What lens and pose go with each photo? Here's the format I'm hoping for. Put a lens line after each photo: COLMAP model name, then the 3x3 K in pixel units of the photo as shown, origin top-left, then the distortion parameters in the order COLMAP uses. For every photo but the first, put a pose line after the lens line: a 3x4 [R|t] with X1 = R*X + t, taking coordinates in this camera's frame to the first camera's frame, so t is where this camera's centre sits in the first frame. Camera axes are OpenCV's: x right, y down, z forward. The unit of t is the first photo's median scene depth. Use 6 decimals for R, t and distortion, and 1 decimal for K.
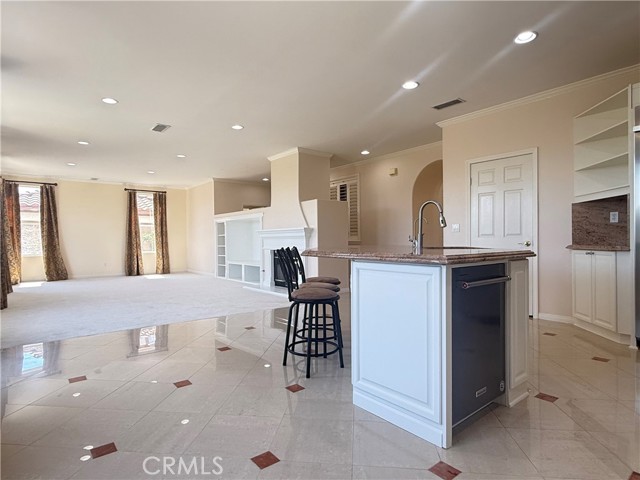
lens RADIAL K [[367.6, 0, 317.9], [0, 367.6, 244.0], [0, 0, 1]] dist [-0.001367, -0.000868]
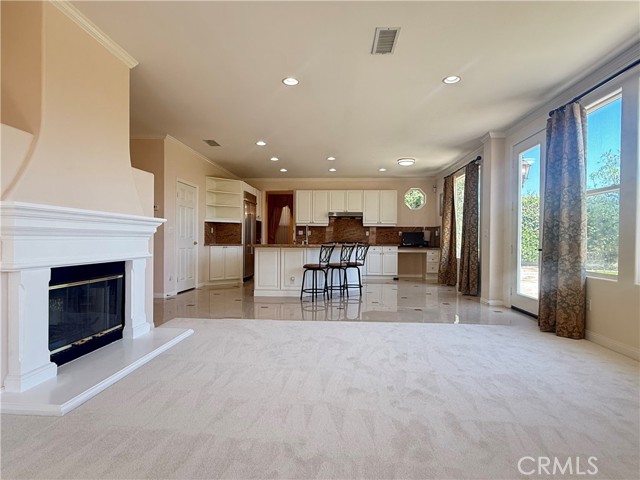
lens RADIAL K [[358.4, 0, 318.1], [0, 358.4, 241.8], [0, 0, 1]] dist [0.000797, 0.000030]
pose [[-0.756071, 0.000491, 0.654489, -0.395739], [0.005976, 0.999963, 0.006154, -0.005632], [-0.654462, 0.008564, -0.756046, 0.827367]]
